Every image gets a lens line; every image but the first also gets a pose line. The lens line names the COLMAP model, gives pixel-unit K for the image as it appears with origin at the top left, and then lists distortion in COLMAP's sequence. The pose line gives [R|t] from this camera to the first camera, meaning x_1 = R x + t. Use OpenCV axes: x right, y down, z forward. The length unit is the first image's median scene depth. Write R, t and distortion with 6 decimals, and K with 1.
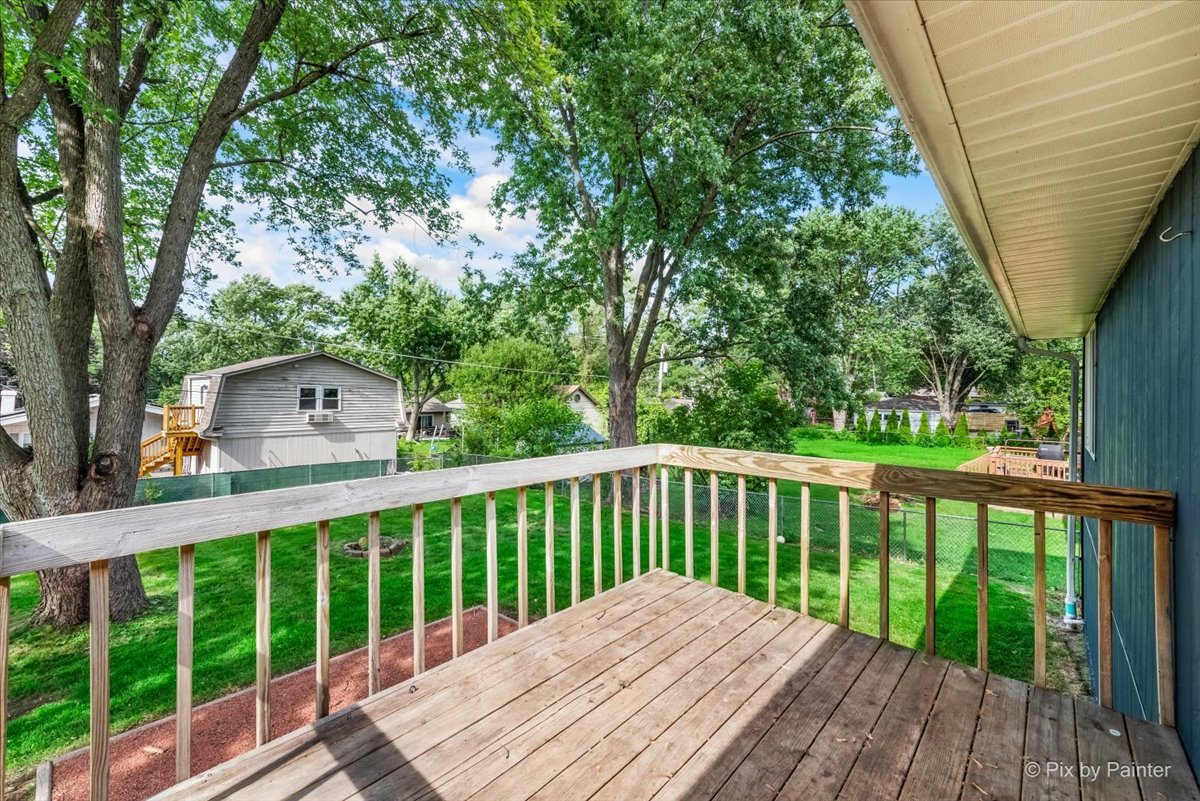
lens RADIAL K [[477.7, 0, 604.8], [0, 477.7, 395.2], [0, 0, 1]] dist [0.012570, -0.001781]
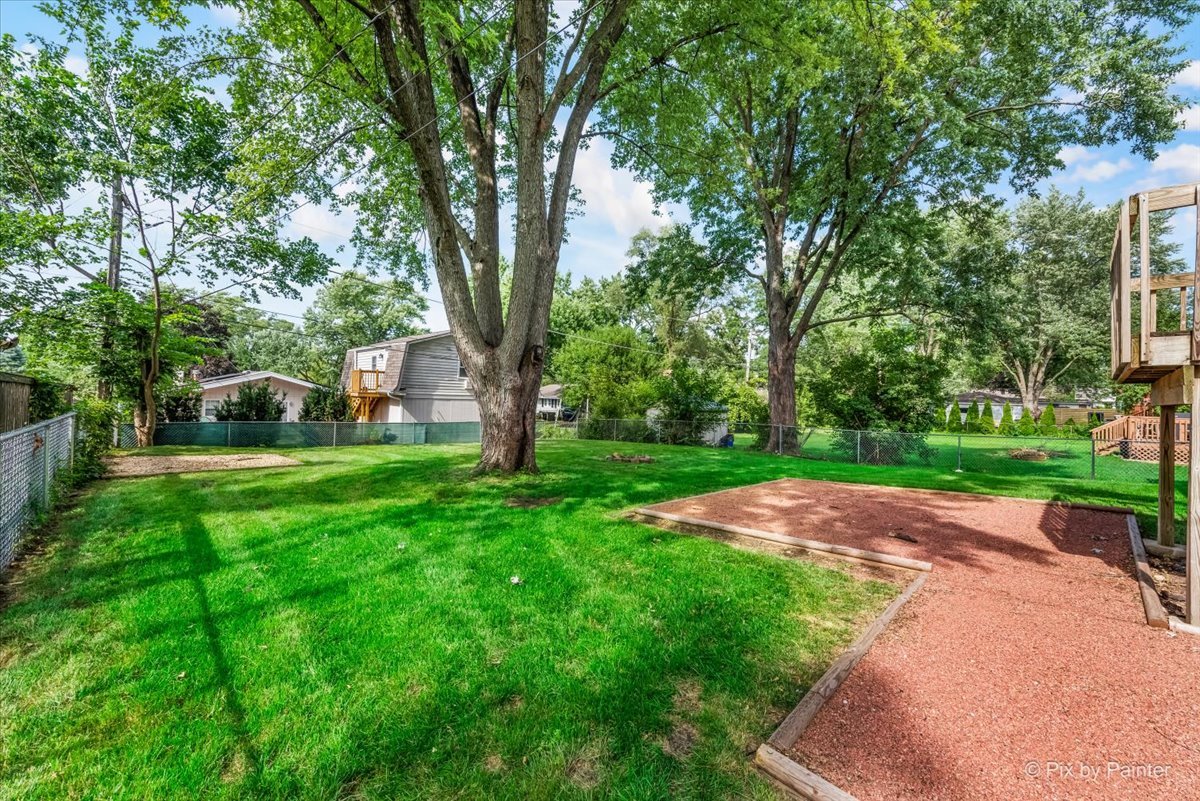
lens RADIAL K [[477.7, 0, 598.1], [0, 477.7, 401.2], [0, 0, 1]] dist [0.012570, -0.001781]
pose [[0.998697, 0.014259, -0.049006, -0.162086], [-0.014736, 0.999847, -0.009388, 0.058841], [0.048865, 0.010098, 0.998754, -0.066274]]
